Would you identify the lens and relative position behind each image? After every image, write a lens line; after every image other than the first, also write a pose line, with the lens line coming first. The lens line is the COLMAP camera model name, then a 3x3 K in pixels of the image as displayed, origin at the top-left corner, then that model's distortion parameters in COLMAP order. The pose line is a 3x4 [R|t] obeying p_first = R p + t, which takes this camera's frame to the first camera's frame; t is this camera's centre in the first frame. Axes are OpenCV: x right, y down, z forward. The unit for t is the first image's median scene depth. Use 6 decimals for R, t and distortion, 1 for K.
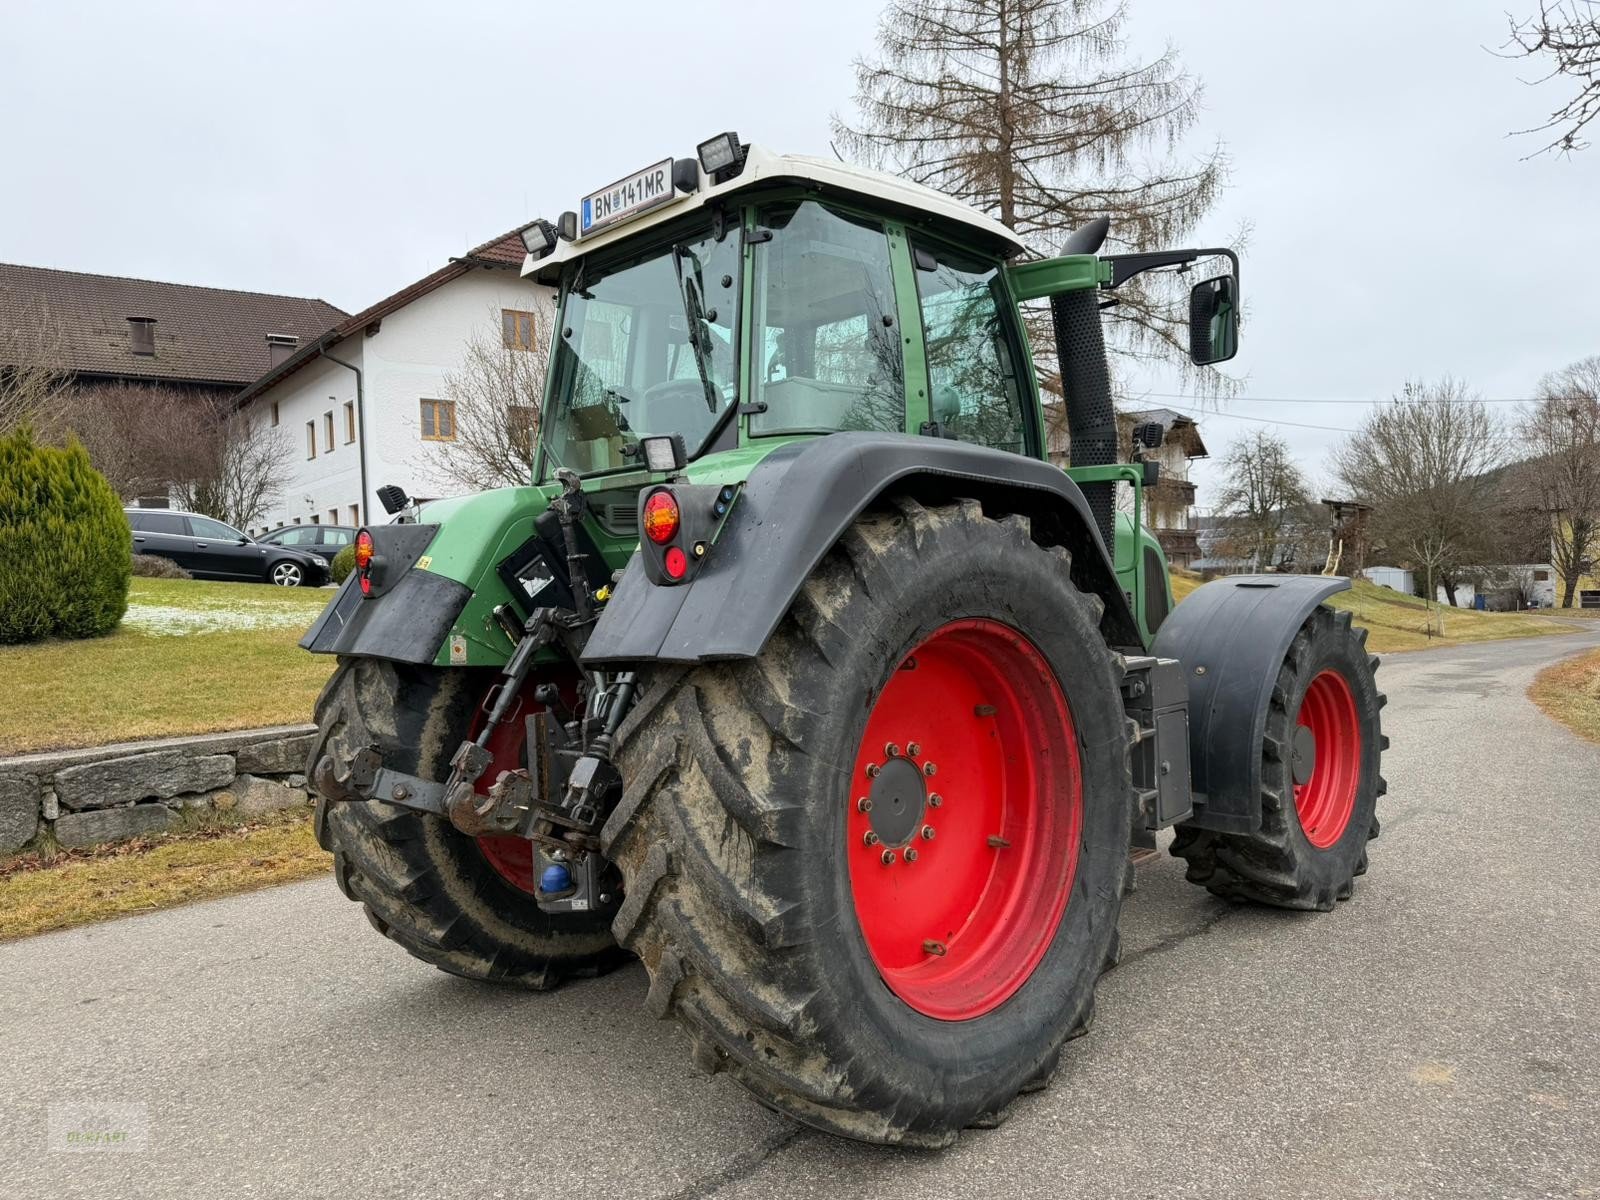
lens RADIAL K [[1132.5, 0, 801.0], [0, 1132.5, 597.2], [0, 0, 1]] dist [0.075381, -0.094263]
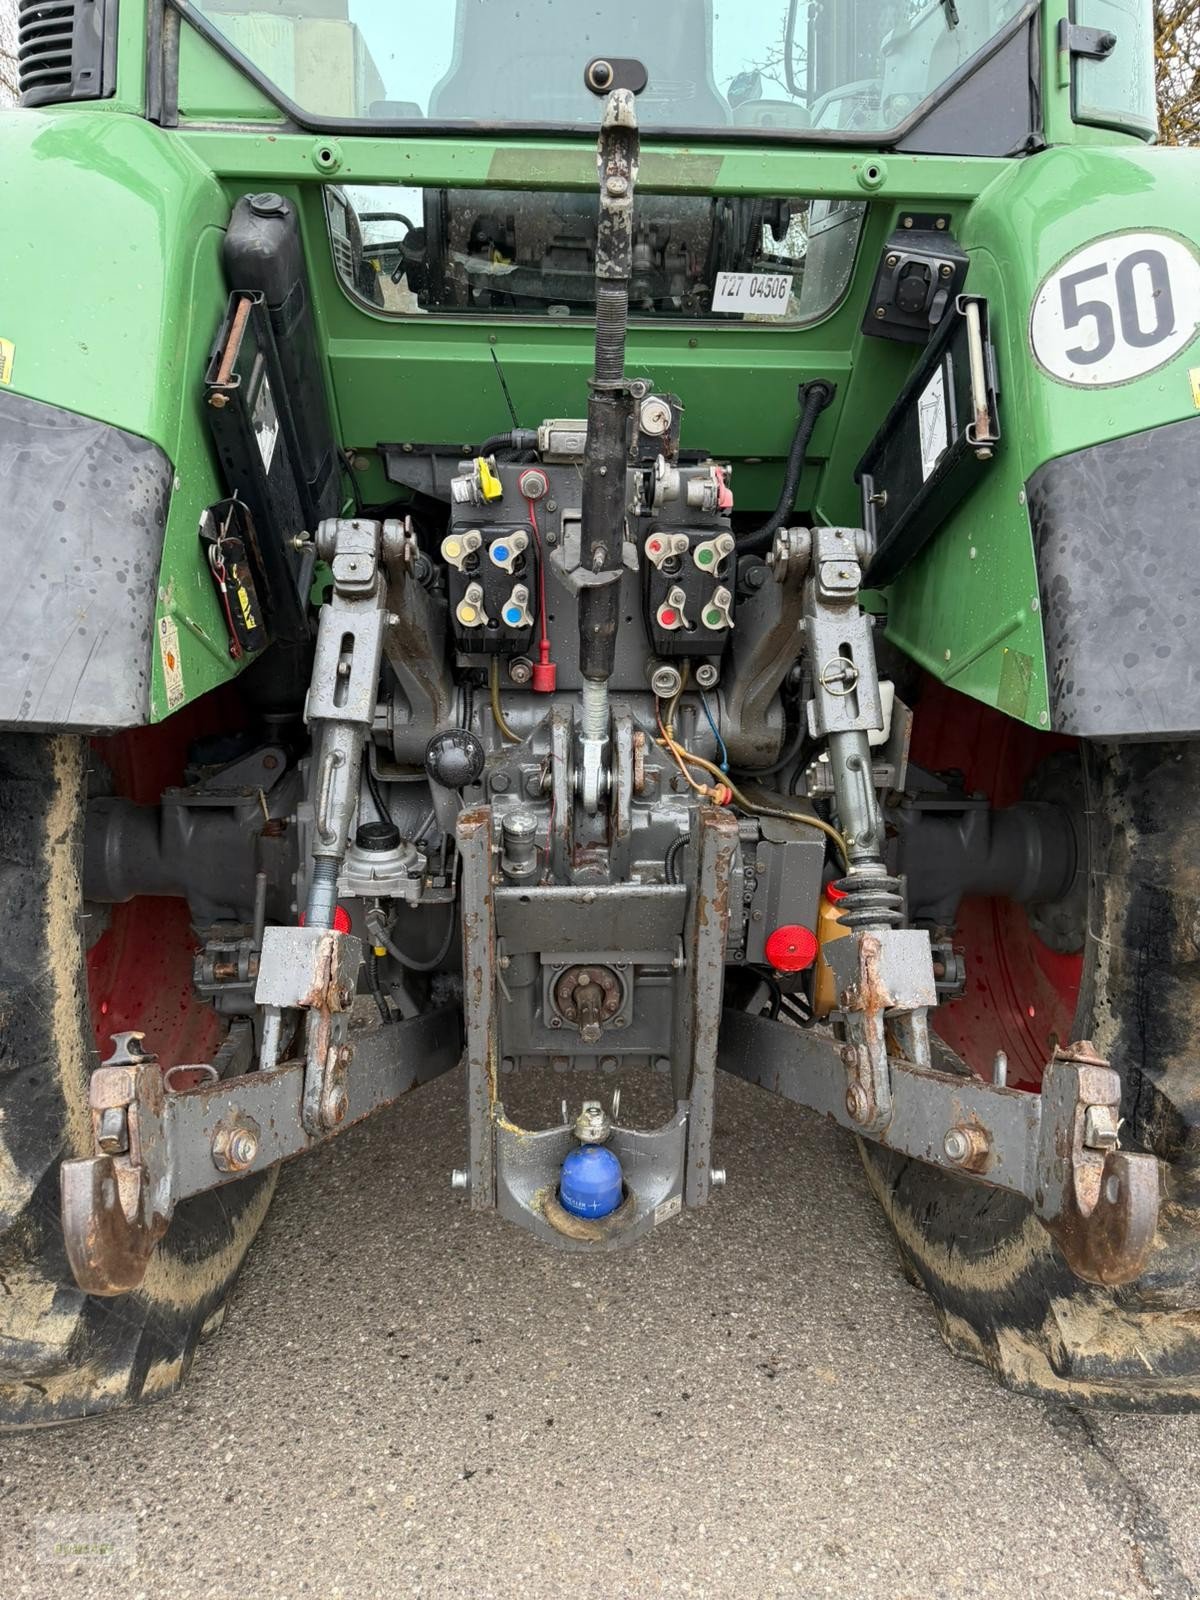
lens RADIAL K [[1132.5, 0, 595.6], [0, 1132.5, 805.0], [0, 0, 1]] dist [0.075381, -0.094263]
pose [[0.671765, -0.198970, 0.713542, -0.458657], [-0.039509, 0.952257, 0.302731, -0.017398], [-0.739710, -0.231556, 0.631832, 0.702090]]
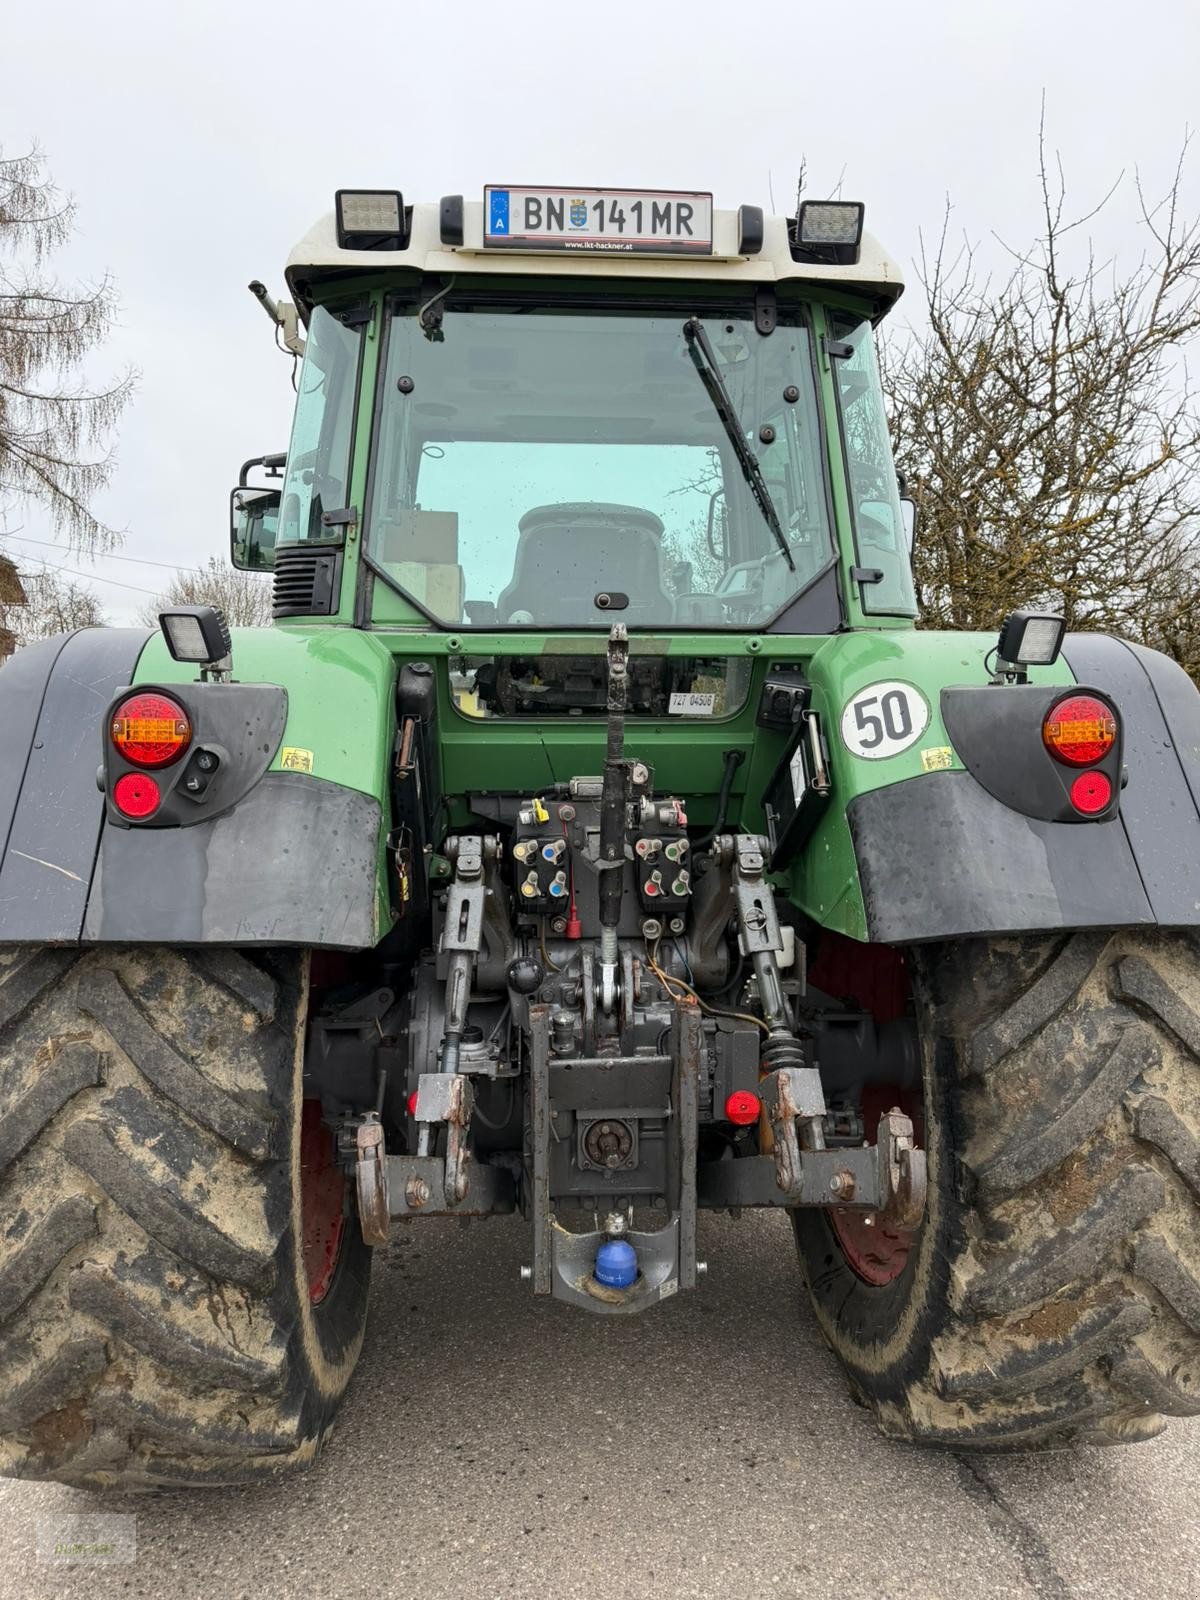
lens RADIAL K [[1142.0, 0, 579.0], [0, 1142.0, 793.8], [0, 0, 1]] dist [0.056666, -0.081337]
pose [[0.658752, -0.007242, 0.752325, -0.663337], [-0.018753, 0.999485, 0.026041, -0.031475], [-0.752126, -0.031263, 0.658277, 0.552579]]
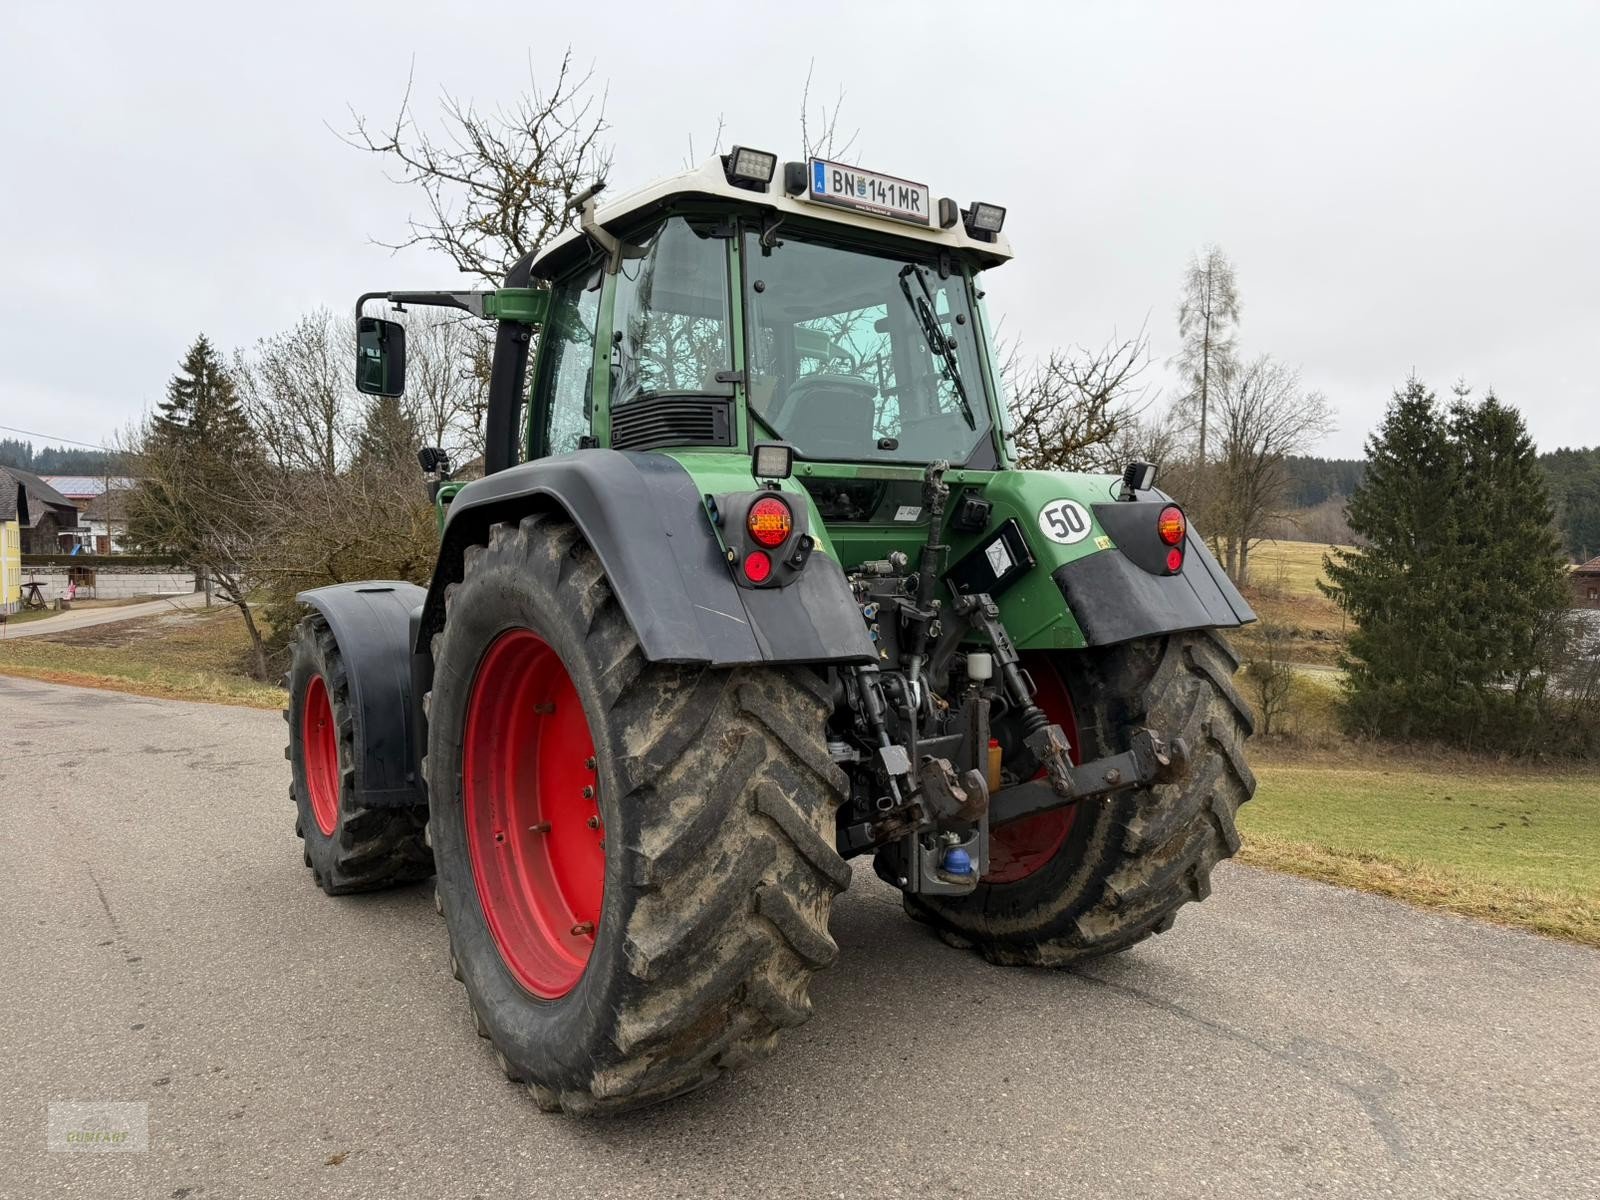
lens RADIAL K [[1145.9, 0, 800.0], [0, 1145.9, 600.0], [0, 0, 1]] dist [0.138168, -0.260575]
pose [[0.153484, 0.001164, 0.988150, -1.163855], [0.015417, 0.999875, -0.003572, 0.012818], [-0.988031, 0.015783, 0.153447, 0.904129]]
